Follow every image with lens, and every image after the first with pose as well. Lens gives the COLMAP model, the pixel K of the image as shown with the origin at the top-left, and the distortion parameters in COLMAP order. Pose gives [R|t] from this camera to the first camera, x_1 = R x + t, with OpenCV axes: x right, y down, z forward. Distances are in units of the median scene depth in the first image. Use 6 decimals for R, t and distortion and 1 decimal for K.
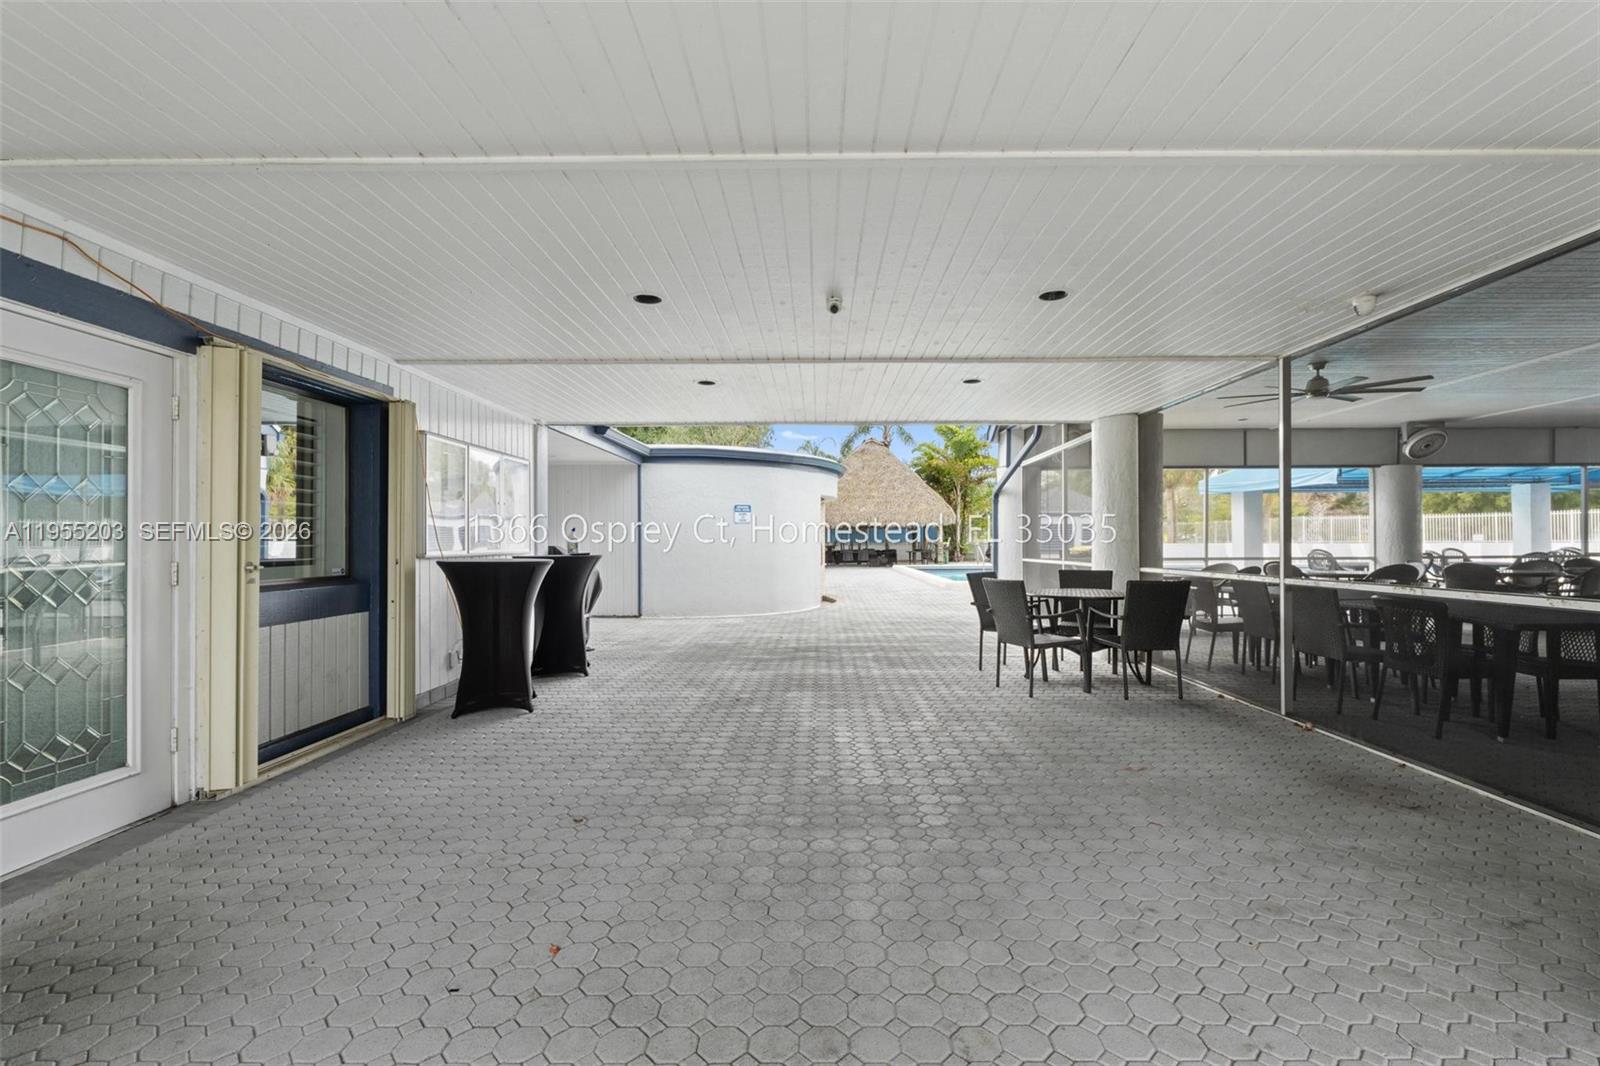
lens RADIAL K [[679.1, 0, 800.0], [0, 679.1, 533.0], [0, 0, 1]] dist [-0.018965, 0.000316]
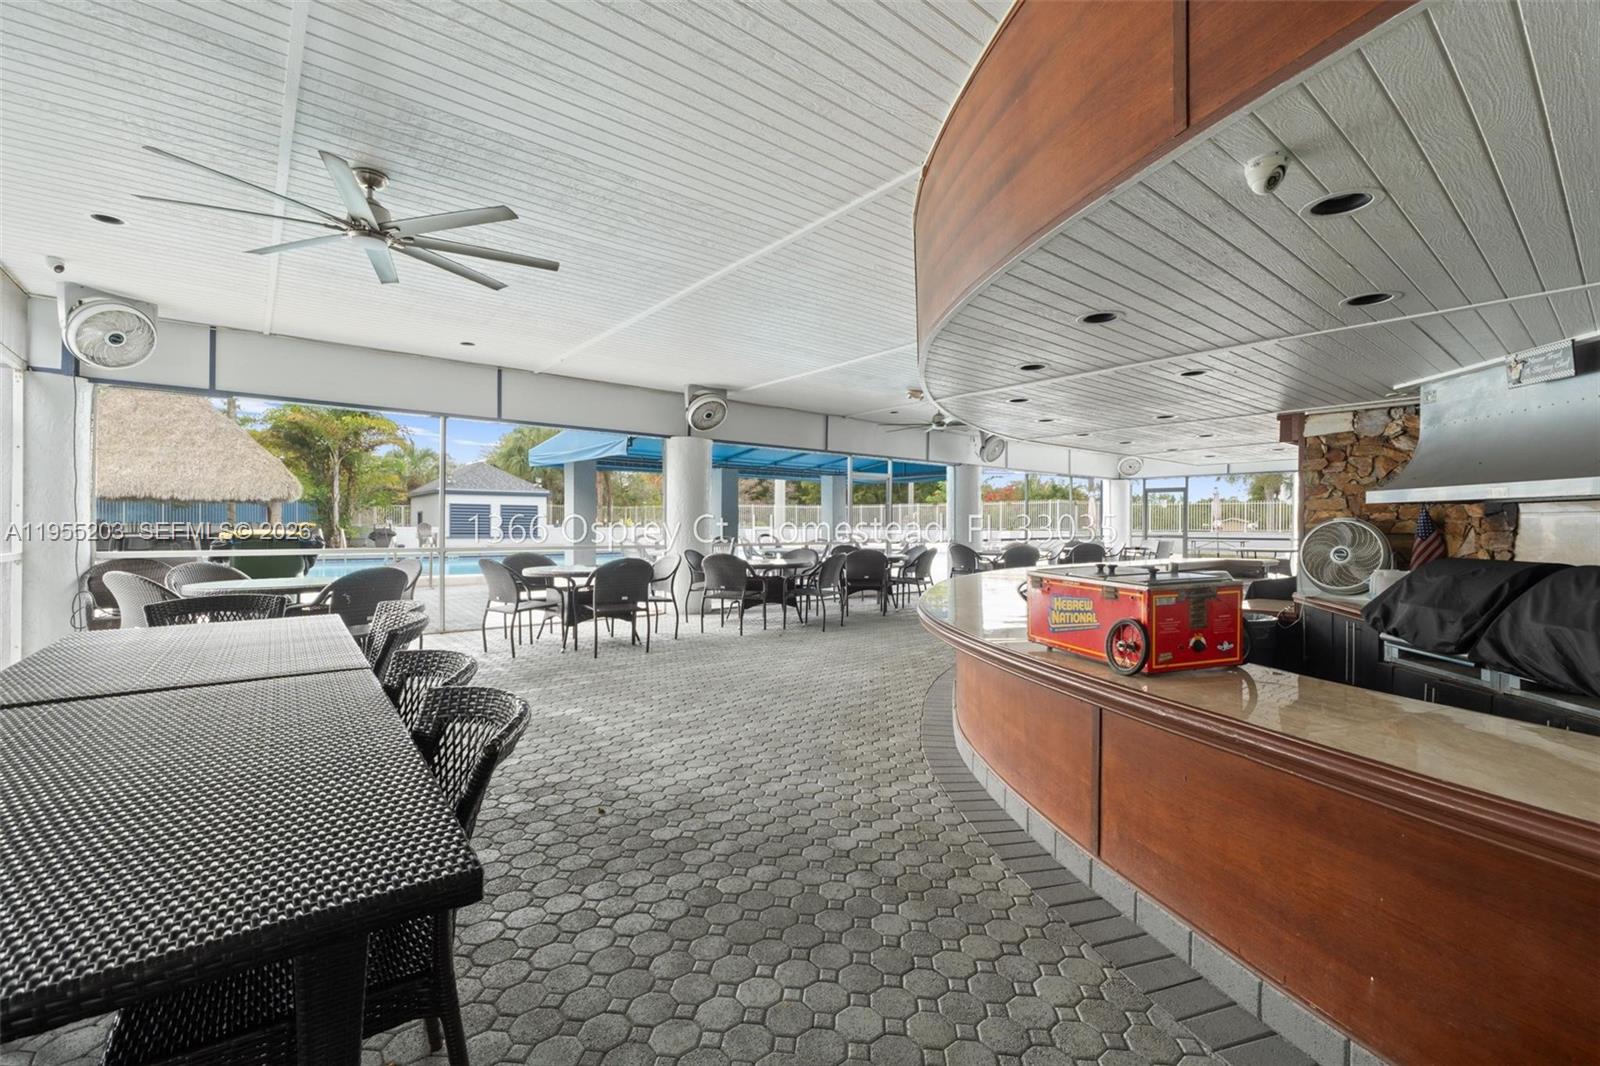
lens RADIAL K [[679.1, 0, 800.0], [0, 679.1, 533.0], [0, 0, 1]] dist [-0.018965, 0.000316]
pose [[0.755990, 0.002250, 0.654579, 0.434507], [-0.015936, 0.999761, 0.014968, 0.005572], [-0.654389, -0.021747, 0.755845, 0.246594]]
